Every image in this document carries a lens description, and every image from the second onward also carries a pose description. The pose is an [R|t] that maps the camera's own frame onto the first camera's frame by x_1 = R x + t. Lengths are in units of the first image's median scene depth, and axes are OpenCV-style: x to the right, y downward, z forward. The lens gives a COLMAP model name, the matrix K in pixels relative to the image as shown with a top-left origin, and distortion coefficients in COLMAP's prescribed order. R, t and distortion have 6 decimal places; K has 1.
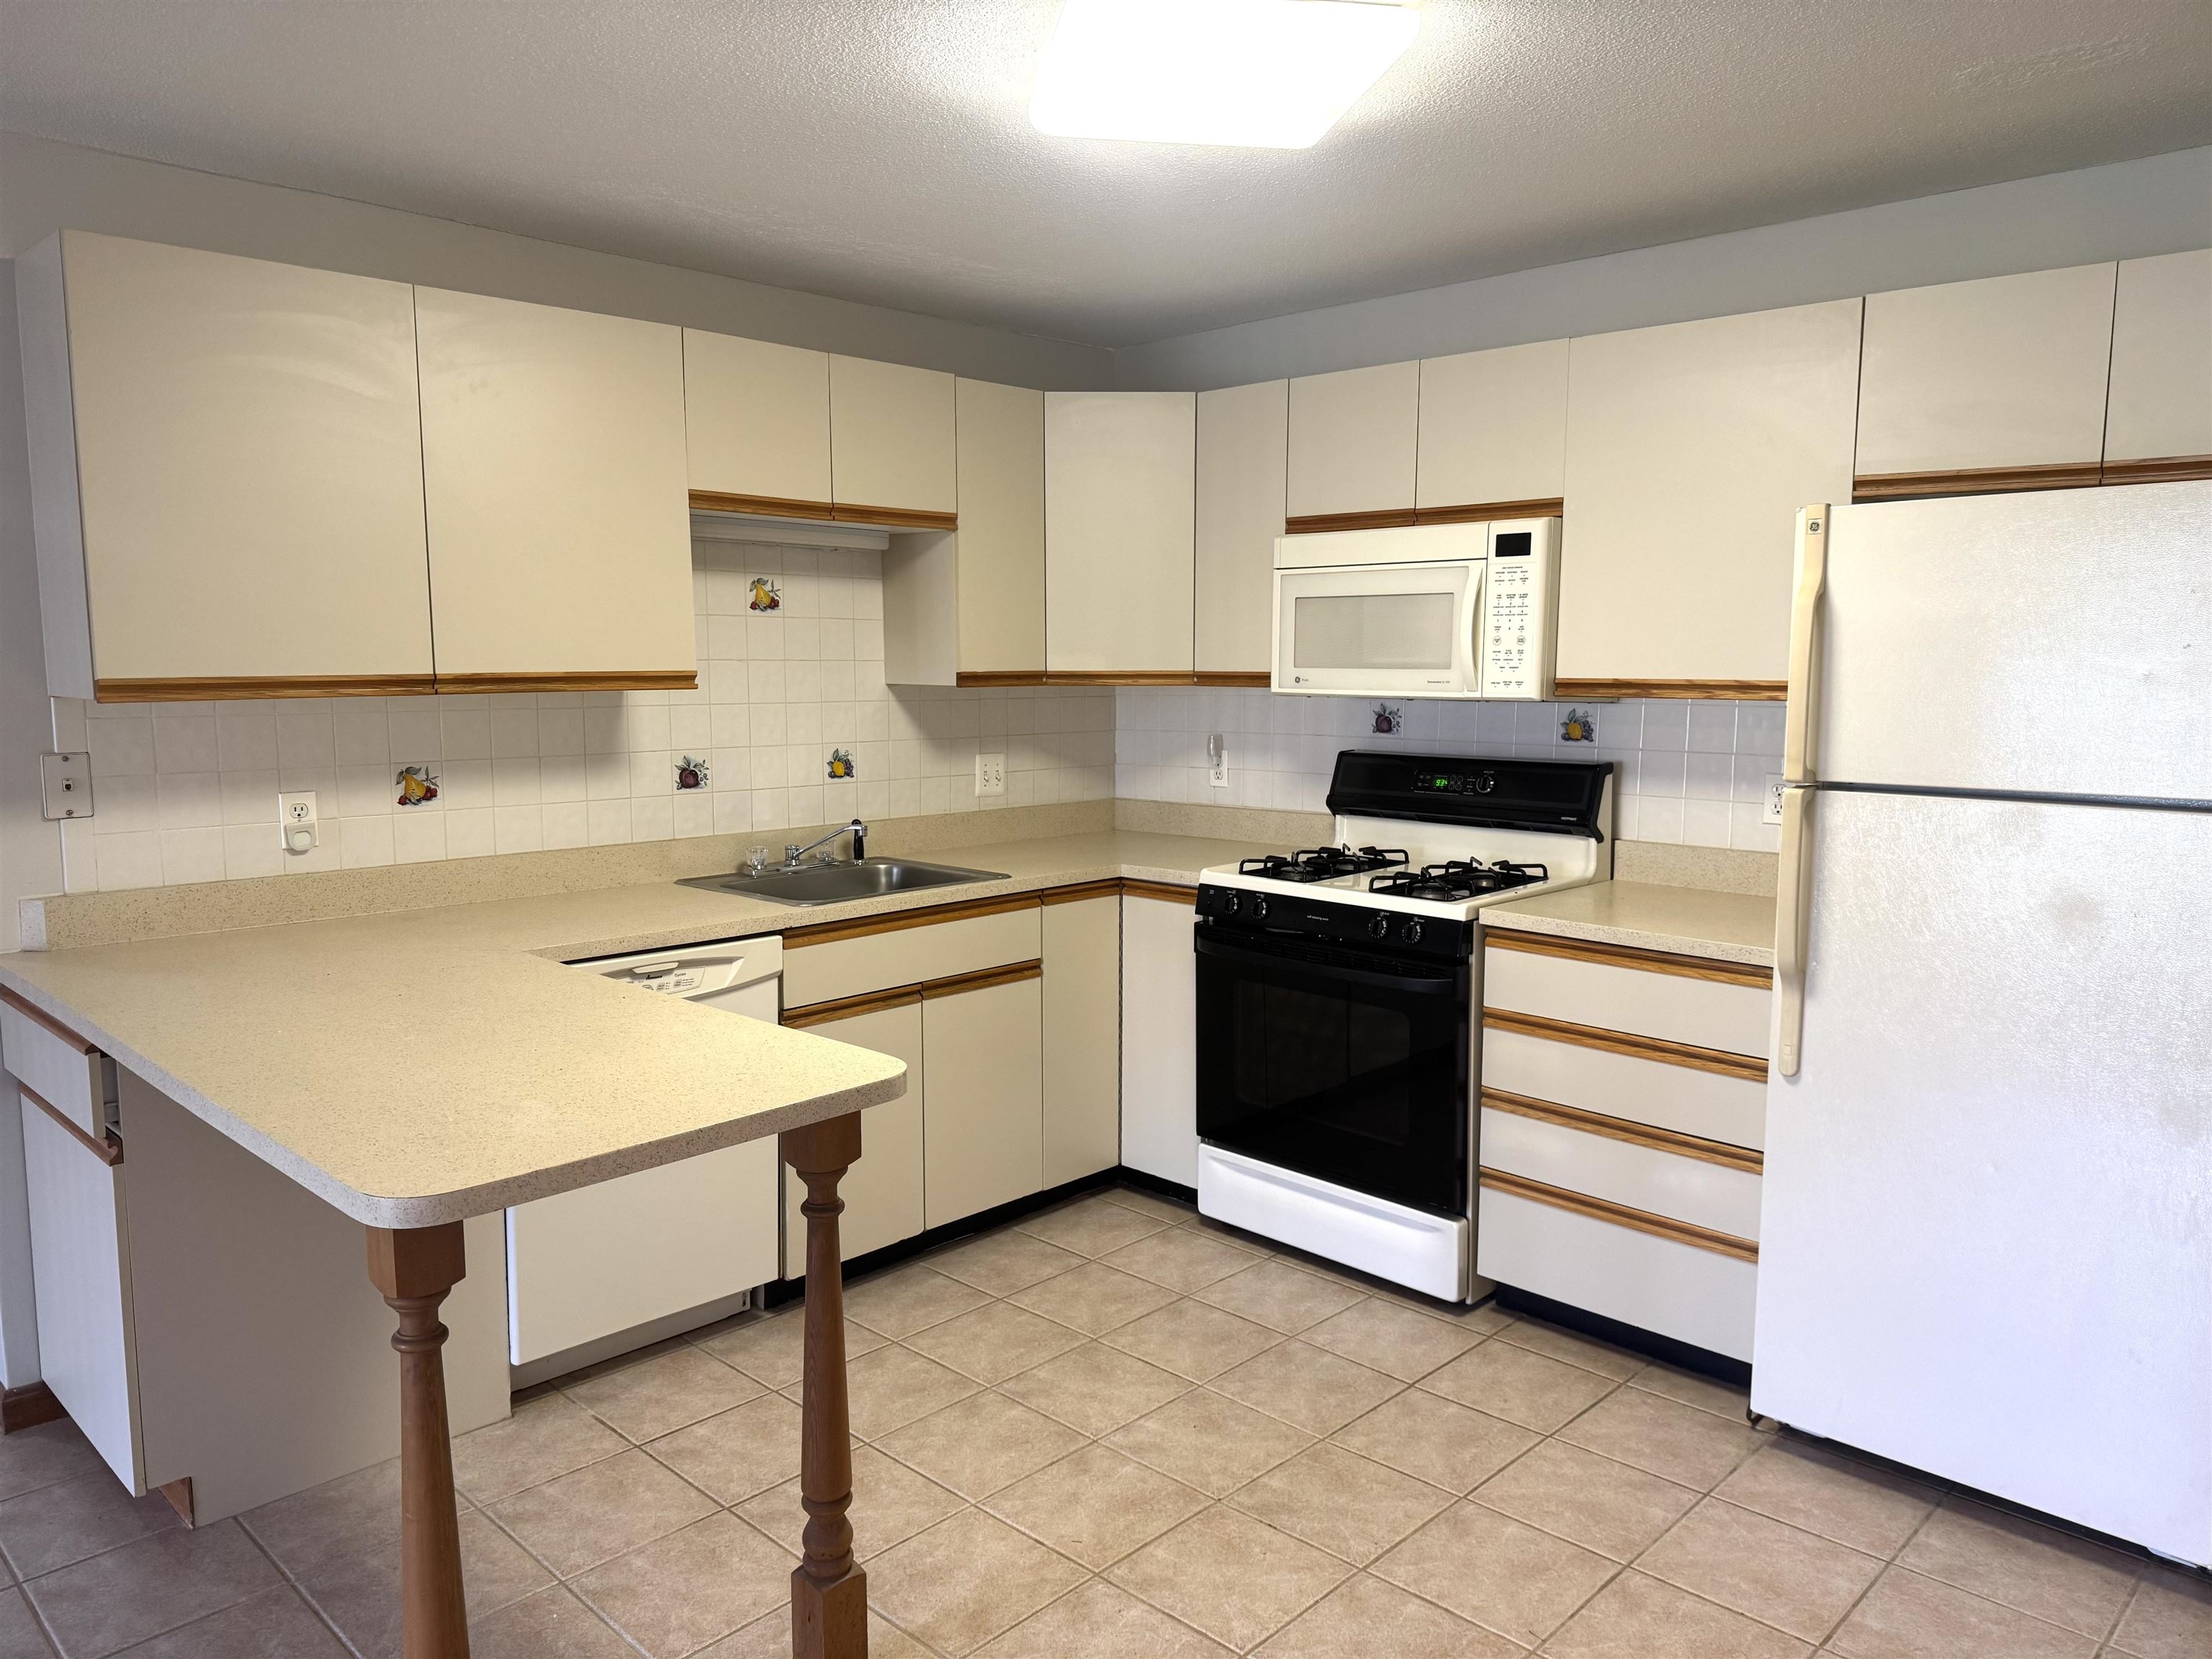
lens RADIAL K [[1542.3, 0, 1106.0], [0, 1542.3, 829.5], [0, 0, 1]] dist [0.157818, -0.303011]
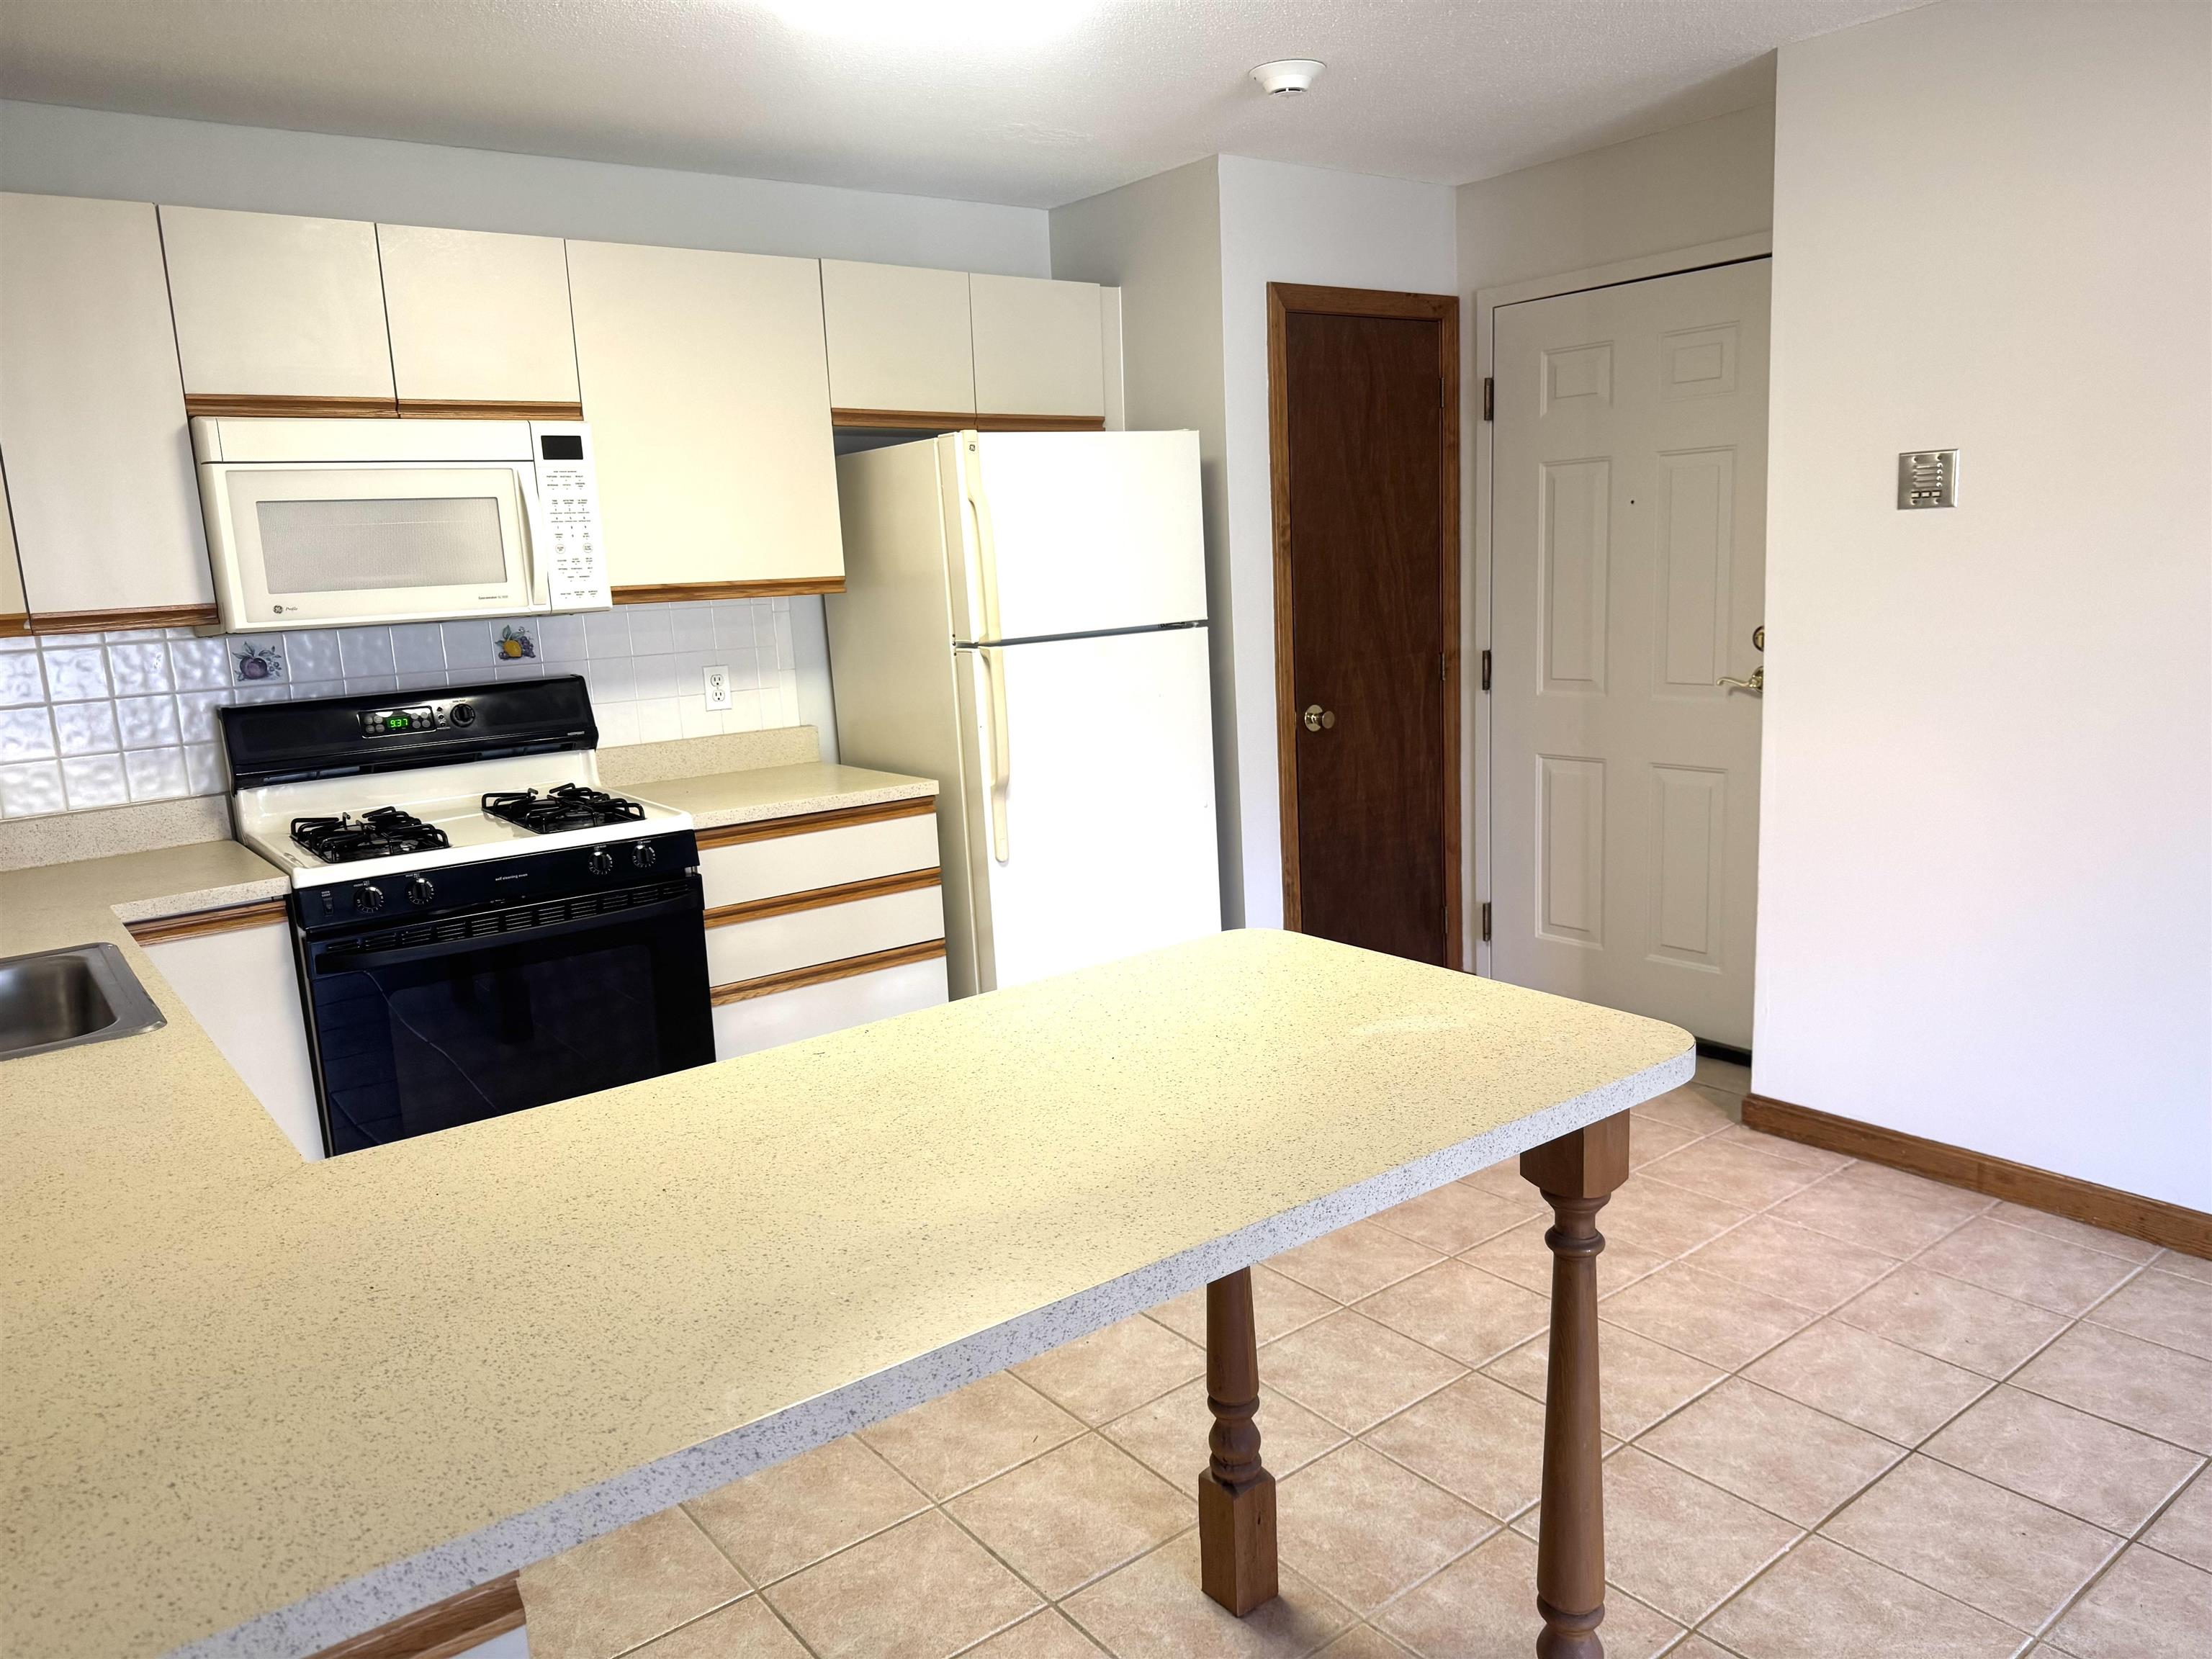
lens RADIAL K [[1550.9, 0, 1110.4], [0, 1550.9, 839.8], [0, 0, 1]] dist [0.026262, -0.034661]
pose [[0.140115, -0.189475, 0.971837, -0.657737], [0.165066, 0.972254, 0.165758, -0.051183], [-0.976279, 0.137192, 0.167503, 0.542542]]
